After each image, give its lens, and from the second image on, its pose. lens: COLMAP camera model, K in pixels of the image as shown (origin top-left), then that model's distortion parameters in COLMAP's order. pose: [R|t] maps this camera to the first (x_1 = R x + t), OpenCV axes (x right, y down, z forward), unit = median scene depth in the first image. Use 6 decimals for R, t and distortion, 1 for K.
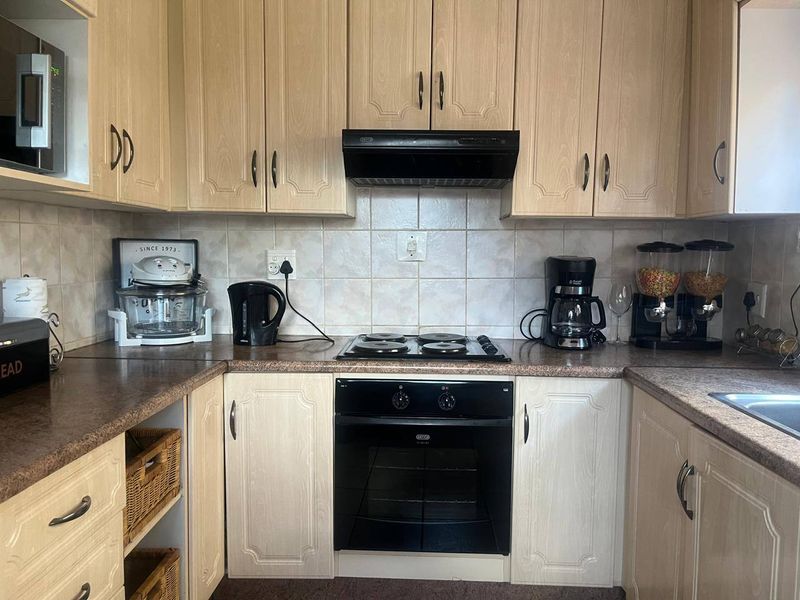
lens RADIAL K [[619.6, 0, 395.8], [0, 619.6, 300.8], [0, 0, 1]] dist [0.048827, -0.035180]
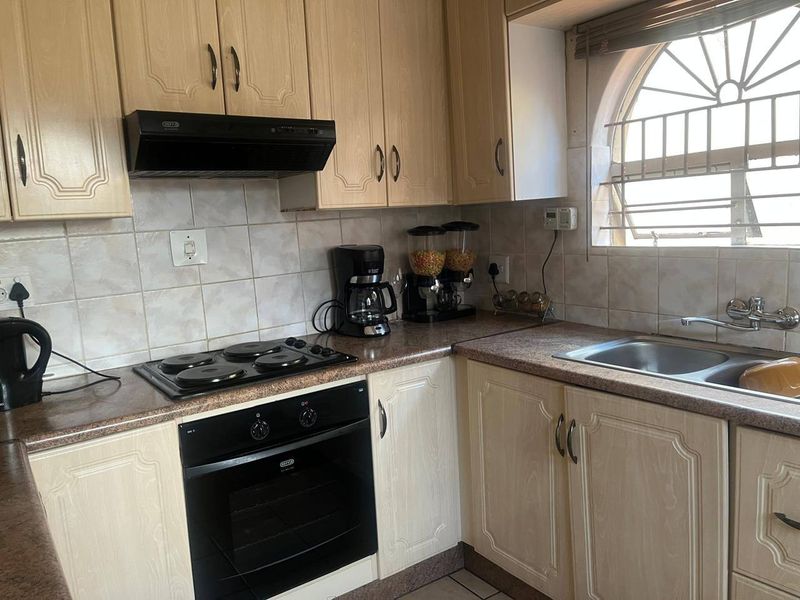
lens RADIAL K [[619.6, 0, 398.3], [0, 619.6, 293.3], [0, 0, 1]] dist [0.048827, -0.035180]
pose [[0.787971, -0.130945, 0.601627, -0.294859], [0.113170, 0.991278, 0.067531, -0.056660], [-0.605223, 0.014873, 0.795917, 0.163345]]
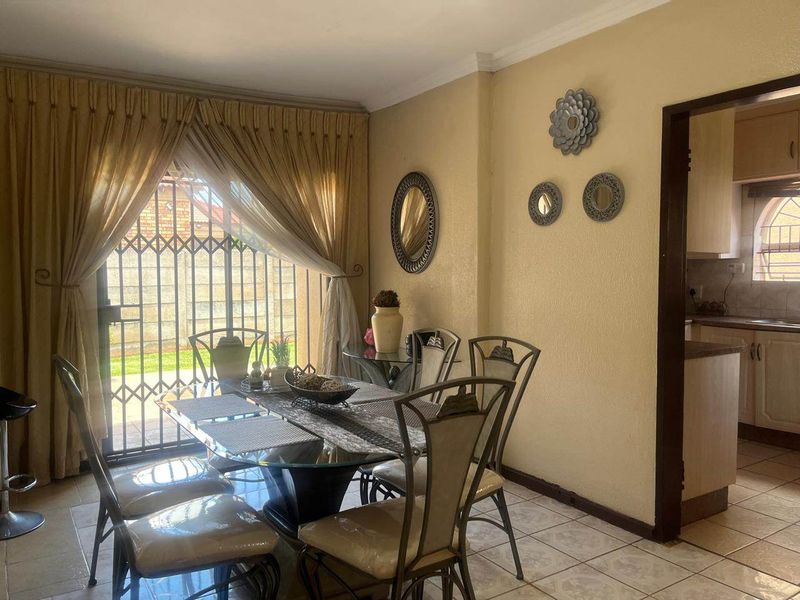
lens RADIAL K [[619.6, 0, 402.4], [0, 619.6, 300.1], [0, 0, 1]] dist [0.048827, -0.035180]
pose [[0.817088, -0.047496, 0.574553, -1.714175], [0.061744, 0.998078, -0.005301, -0.025136], [-0.573197, 0.039806, 0.818450, -0.328734]]
